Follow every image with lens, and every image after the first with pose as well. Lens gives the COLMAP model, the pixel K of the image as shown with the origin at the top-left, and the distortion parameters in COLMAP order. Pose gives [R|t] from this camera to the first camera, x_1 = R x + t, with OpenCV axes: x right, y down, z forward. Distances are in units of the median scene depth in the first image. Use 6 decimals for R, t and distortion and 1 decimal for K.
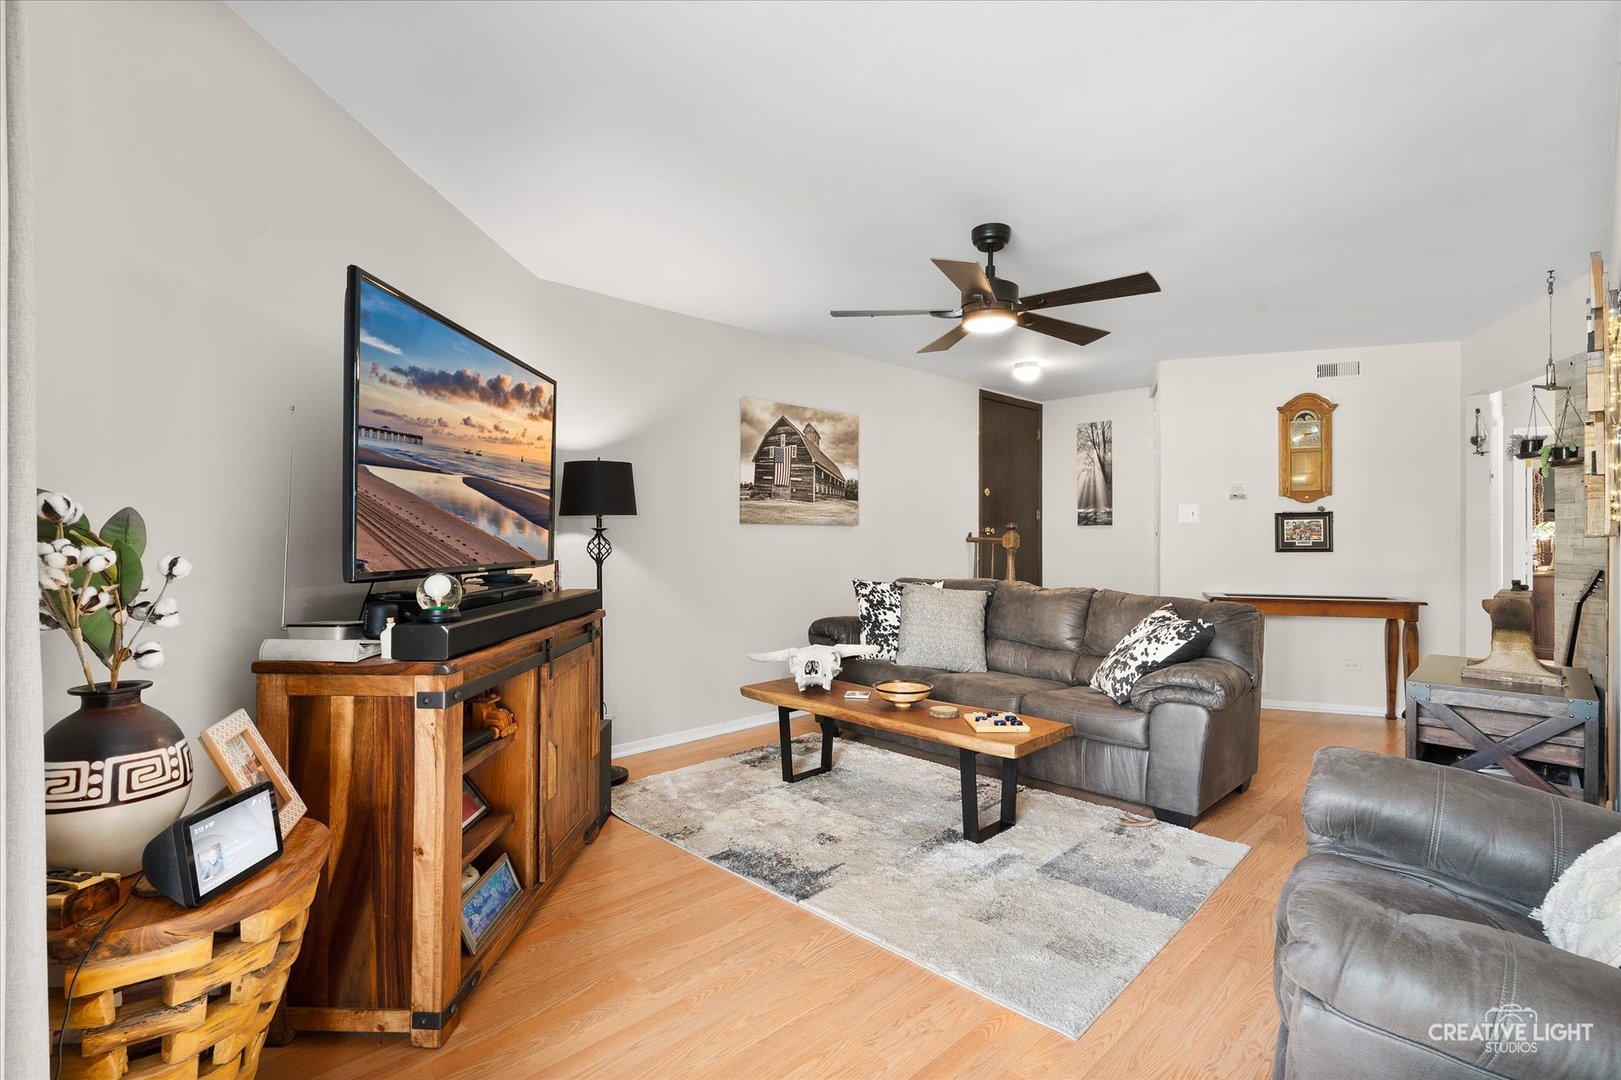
lens RADIAL K [[773.4, 0, 810.2], [0, 773.4, 534.4], [0, 0, 1]] dist [0.004574, 0.001267]
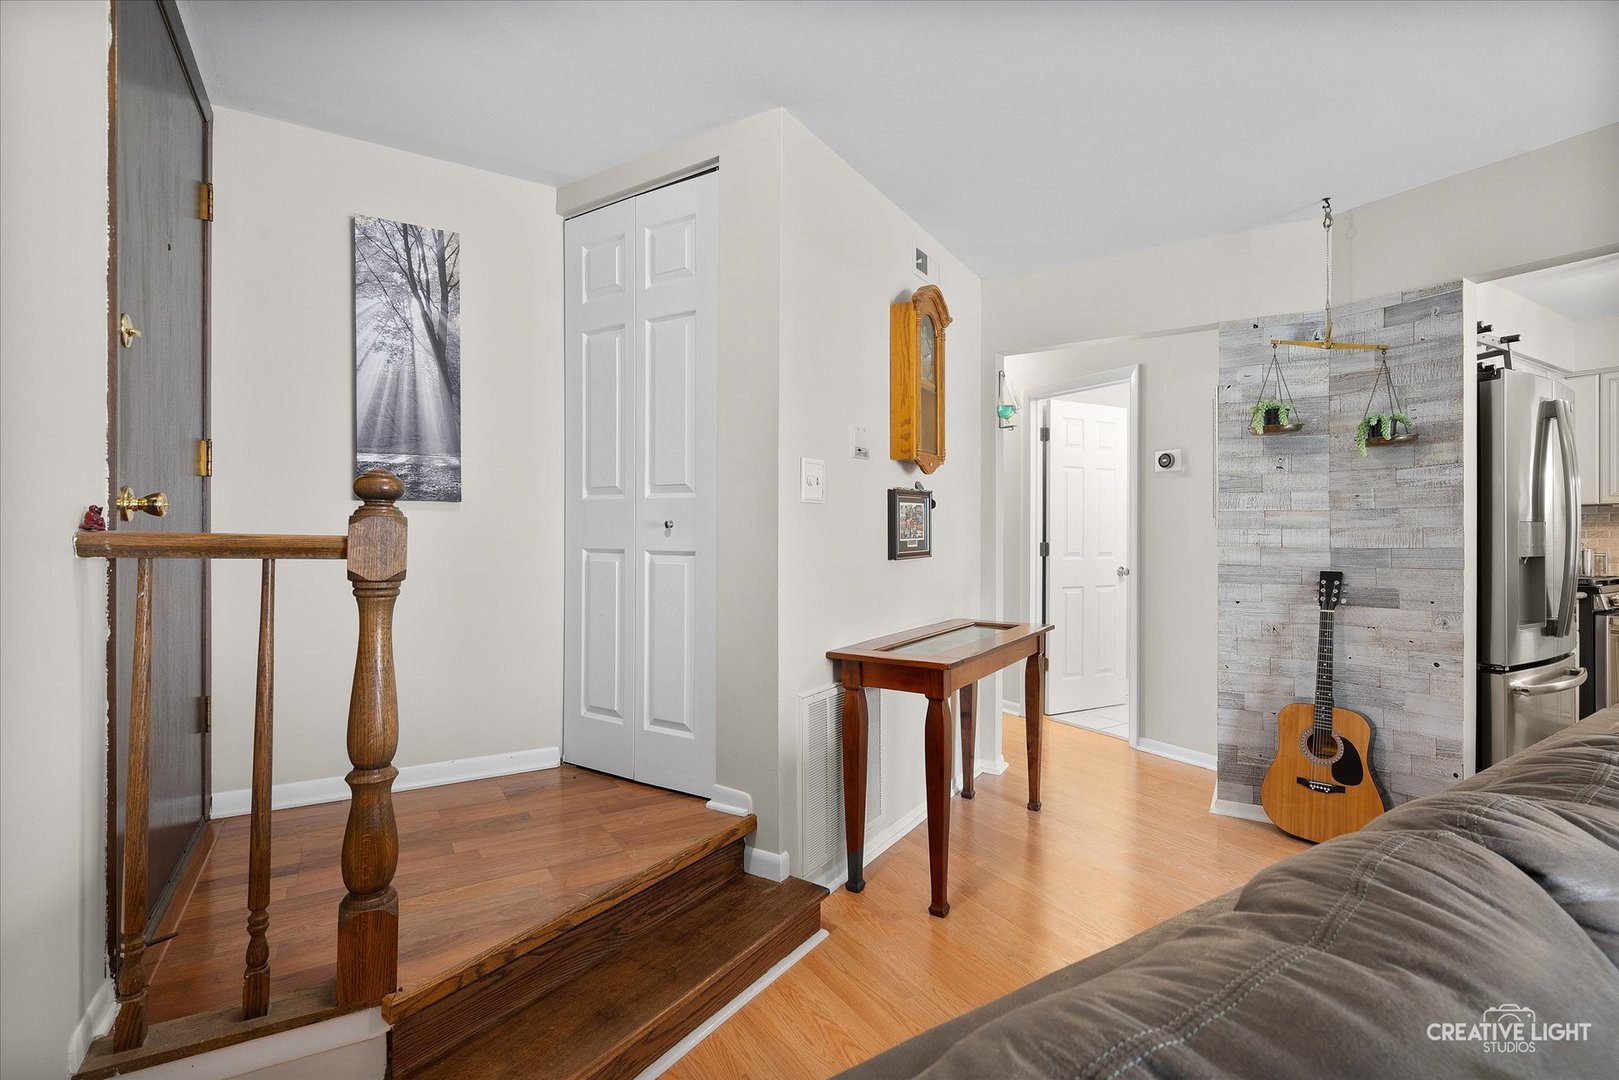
lens RADIAL K [[772.4, 0, 801.9], [0, 772.4, 535.2], [0, 0, 1]] dist [0.004574, 0.001267]
pose [[0.198900, -0.002617, 0.980016, 0.037903], [-0.005648, 0.999977, 0.003817, 0.002905], [-0.980004, -0.006294, 0.198880, 0.750486]]
